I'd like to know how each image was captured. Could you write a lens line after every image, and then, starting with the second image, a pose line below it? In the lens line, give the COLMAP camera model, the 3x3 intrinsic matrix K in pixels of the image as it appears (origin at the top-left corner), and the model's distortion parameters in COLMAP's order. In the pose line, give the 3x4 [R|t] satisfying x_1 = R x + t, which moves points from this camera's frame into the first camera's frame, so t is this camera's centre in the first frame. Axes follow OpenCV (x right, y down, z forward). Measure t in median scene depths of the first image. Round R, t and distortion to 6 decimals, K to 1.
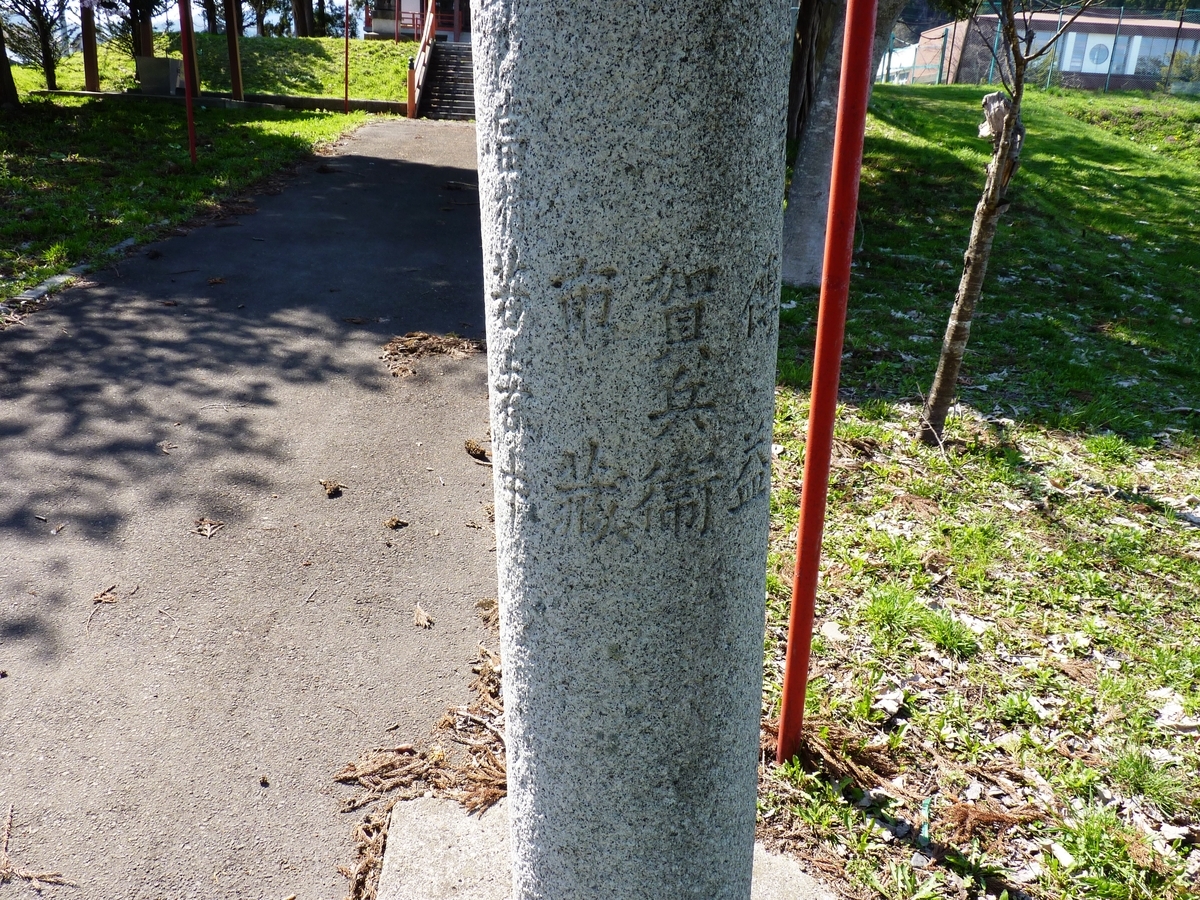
lens RADIAL K [[1009.4, 0, 600.0], [0, 1009.4, 450.0], [0, 0, 1]] dist [0.004214, -0.024851]
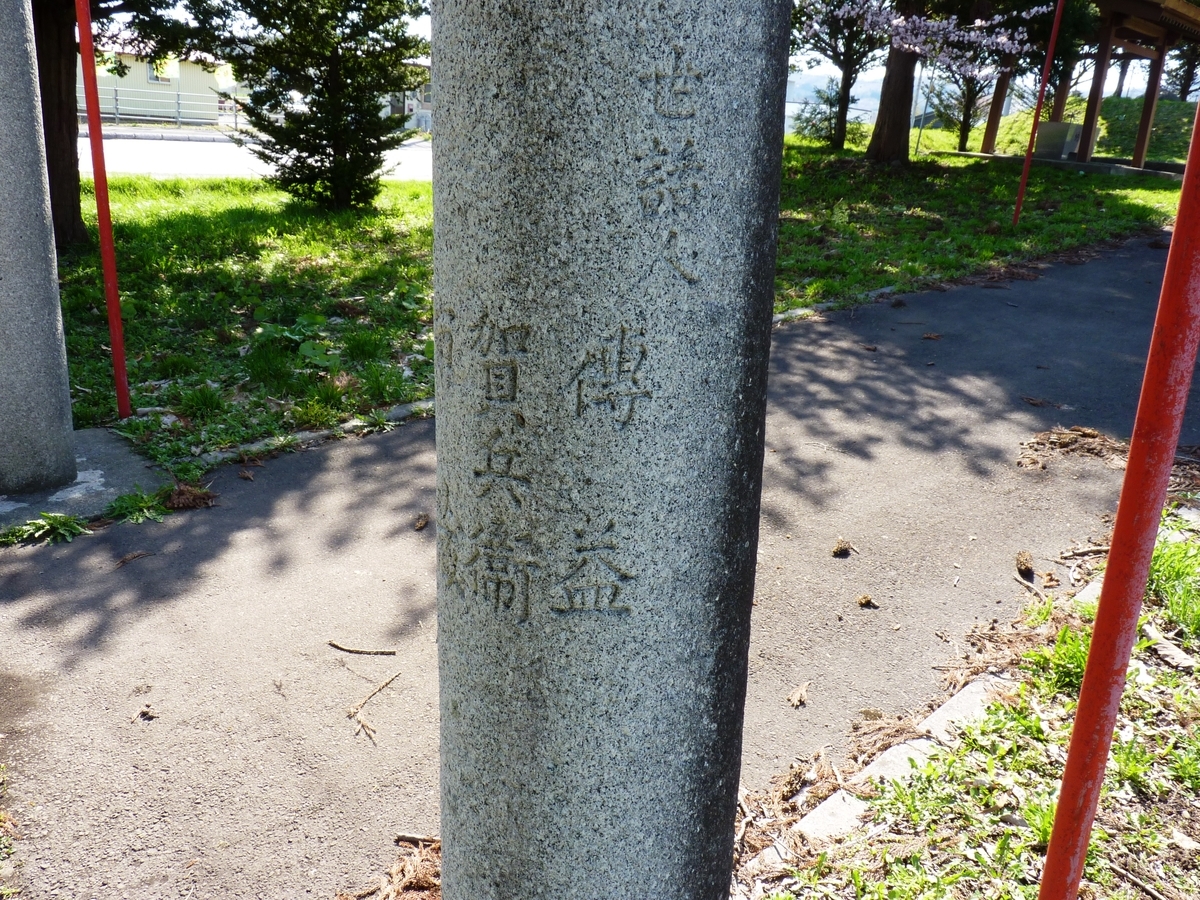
lens RADIAL K [[1009.4, 0, 600.0], [0, 1009.4, 450.0], [0, 0, 1]] dist [0.004214, -0.024851]
pose [[0.612915, 0.242359, -0.752062, 0.846008], [-0.287428, 0.954978, 0.073502, -0.160078], [0.736017, 0.171113, 0.654981, 0.482340]]
